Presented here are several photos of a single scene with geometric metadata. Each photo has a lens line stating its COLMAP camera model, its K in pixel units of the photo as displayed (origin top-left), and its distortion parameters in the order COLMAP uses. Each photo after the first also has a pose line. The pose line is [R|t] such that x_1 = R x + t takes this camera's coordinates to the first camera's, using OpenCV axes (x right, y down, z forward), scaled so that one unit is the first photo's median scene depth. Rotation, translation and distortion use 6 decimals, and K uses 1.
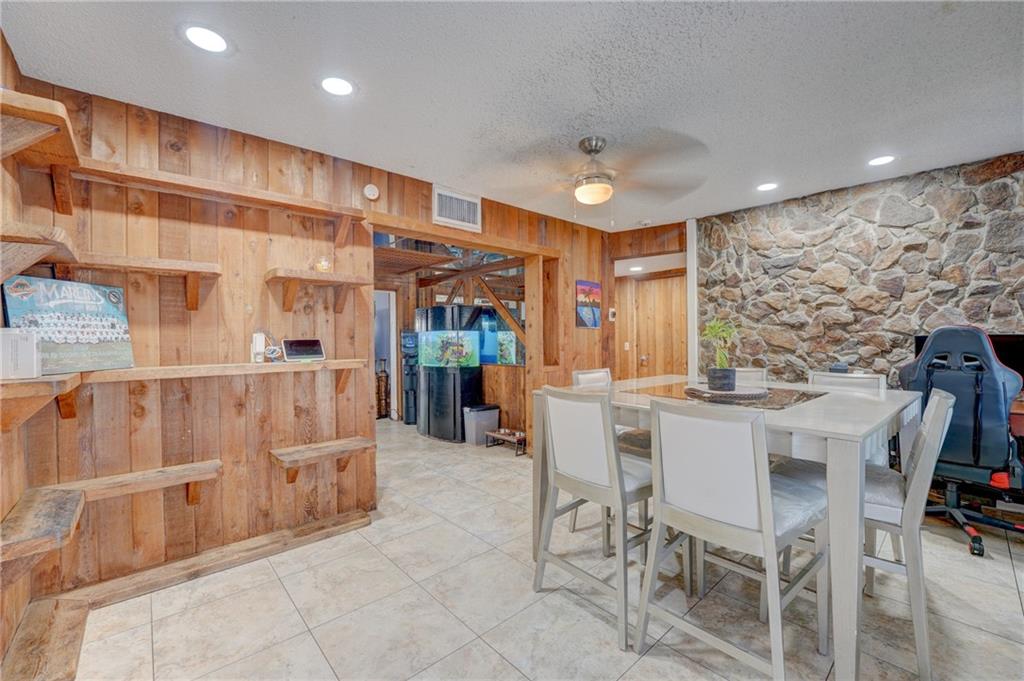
lens RADIAL K [[417.1, 0, 514.0], [0, 417.1, 339.2], [0, 0, 1]] dist [-0.026605, 0.001347]
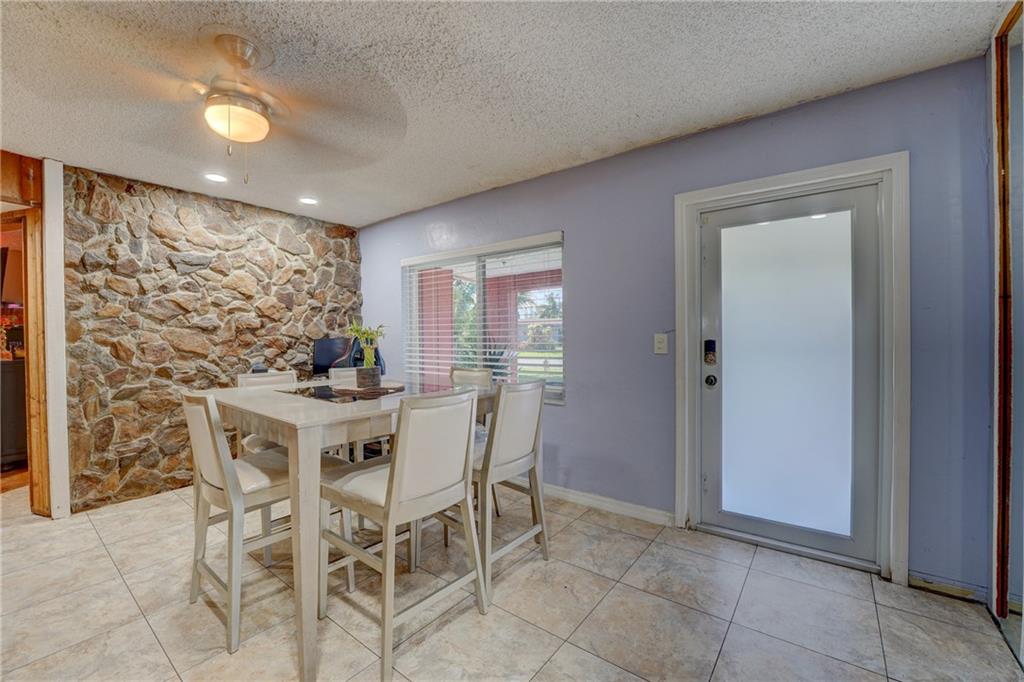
lens RADIAL K [[417.2, 0, 514.4], [0, 417.2, 337.4], [0, 0, 1]] dist [-0.022766, -0.000353]
pose [[-0.179711, -0.001284, 0.983719, -0.387808], [0.006678, 0.999975, 0.002525, -0.011825], [-0.983697, 0.007023, -0.179698, 0.485238]]
